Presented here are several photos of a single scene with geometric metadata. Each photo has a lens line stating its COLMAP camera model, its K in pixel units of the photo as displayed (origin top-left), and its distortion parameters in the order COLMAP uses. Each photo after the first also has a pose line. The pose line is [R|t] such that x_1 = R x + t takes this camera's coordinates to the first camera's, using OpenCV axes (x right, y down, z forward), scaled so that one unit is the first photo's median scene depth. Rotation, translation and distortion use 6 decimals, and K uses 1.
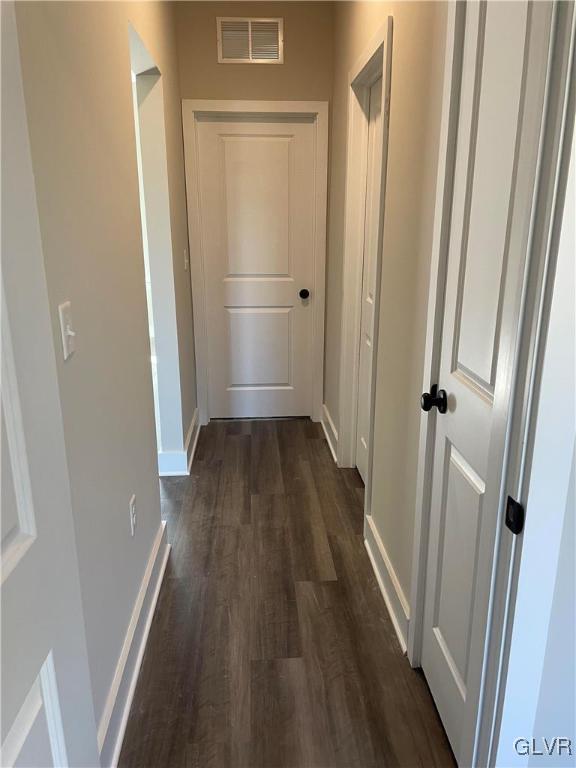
lens RADIAL K [[584.4, 0, 288.0], [0, 584.4, 384.0], [0, 0, 1]] dist [0.003184, -0.001267]
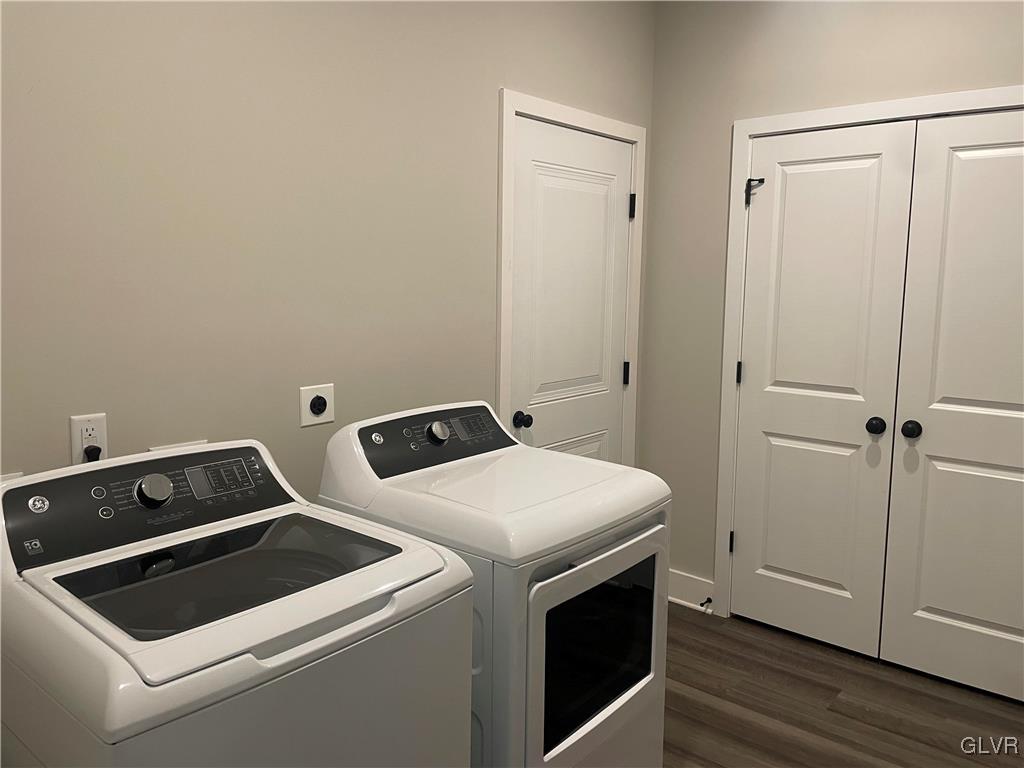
lens RADIAL K [[779.2, 0, 512.0], [0, 779.2, 384.0], [0, 0, 1]] dist [0.003184, -0.001267]
pose [[0.727552, 0.093648, -0.679630, 0.266611], [-0.205139, 0.975013, -0.085254, -0.061434], [0.654664, 0.201446, 0.728584, 0.242880]]
